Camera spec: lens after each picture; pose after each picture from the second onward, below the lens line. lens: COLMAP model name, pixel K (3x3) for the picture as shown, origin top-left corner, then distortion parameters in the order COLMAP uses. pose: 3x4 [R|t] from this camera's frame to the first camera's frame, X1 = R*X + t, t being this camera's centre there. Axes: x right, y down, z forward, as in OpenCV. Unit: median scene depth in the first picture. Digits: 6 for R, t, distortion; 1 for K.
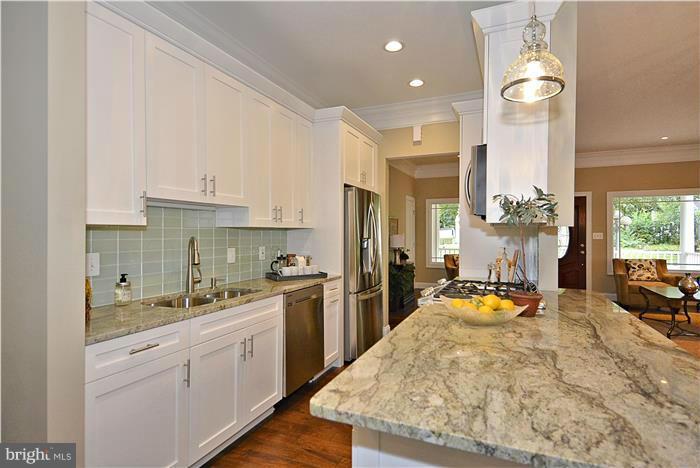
lens RADIAL K [[373.5, 0, 347.1], [0, 373.5, 234.8], [0, 0, 1]] dist [0.032216, -0.001423]
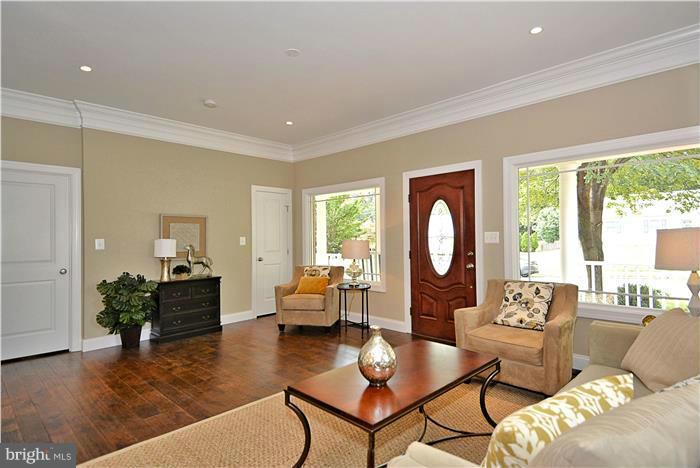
lens RADIAL K [[373.5, 0, 351.5], [0, 373.5, 233.5], [0, 0, 1]] dist [0.032216, -0.001423]
pose [[0.934896, -0.011498, -0.354736, 0.739434], [0.007665, 0.999896, -0.012209, 0.003172], [0.354840, 0.008695, 0.934887, 0.452513]]
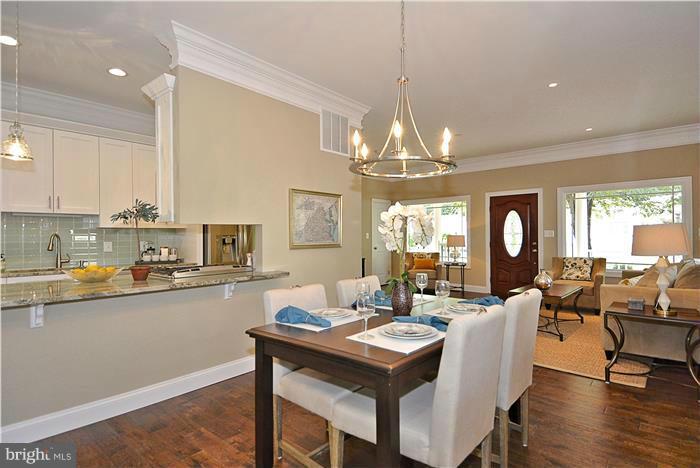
lens RADIAL K [[373.5, 0, 350.2], [0, 373.5, 234.2], [0, 0, 1]] dist [0.032216, -0.001423]
pose [[0.958400, -0.003977, -0.285401, 0.500838], [0.003119, 0.999989, -0.003461, 0.007216], [0.285412, 0.002426, 0.958402, -0.070841]]
